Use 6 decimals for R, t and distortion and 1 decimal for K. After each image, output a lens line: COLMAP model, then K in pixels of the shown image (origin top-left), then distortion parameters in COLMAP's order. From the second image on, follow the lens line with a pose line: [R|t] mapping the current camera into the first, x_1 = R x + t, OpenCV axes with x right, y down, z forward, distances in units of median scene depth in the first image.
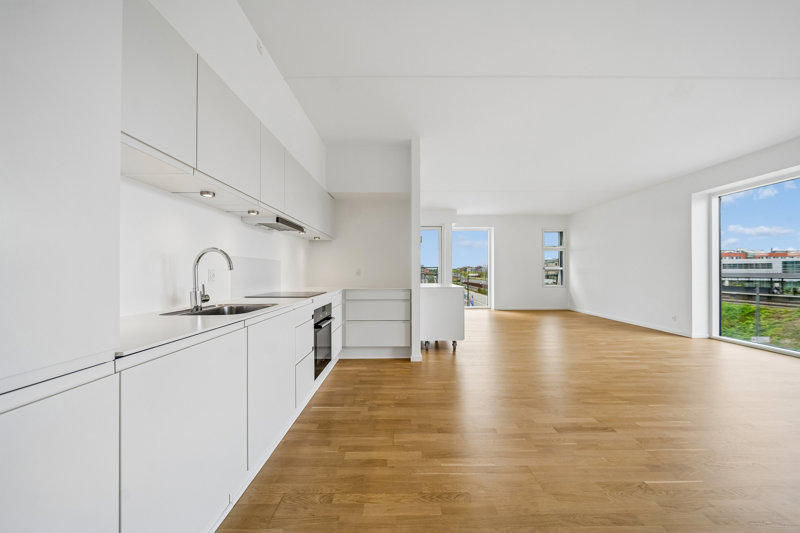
lens RADIAL K [[285.8, 0, 403.5], [0, 285.8, 270.2], [0, 0, 1]] dist [-0.001287, 0.000039]
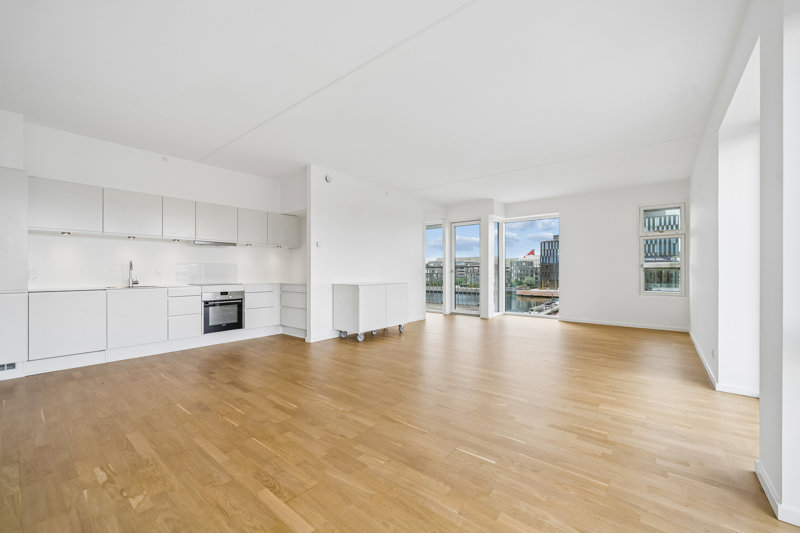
lens RADIAL K [[318.2, 0, 402.8], [0, 318.2, 272.0], [0, 0, 1]] dist [-0.000603, -0.000592]
pose [[0.775399, 0.004272, -0.631457, 1.225890], [0.003115, 0.999939, 0.010589, -0.003313], [0.631464, -0.010178, 0.775339, 0.176934]]
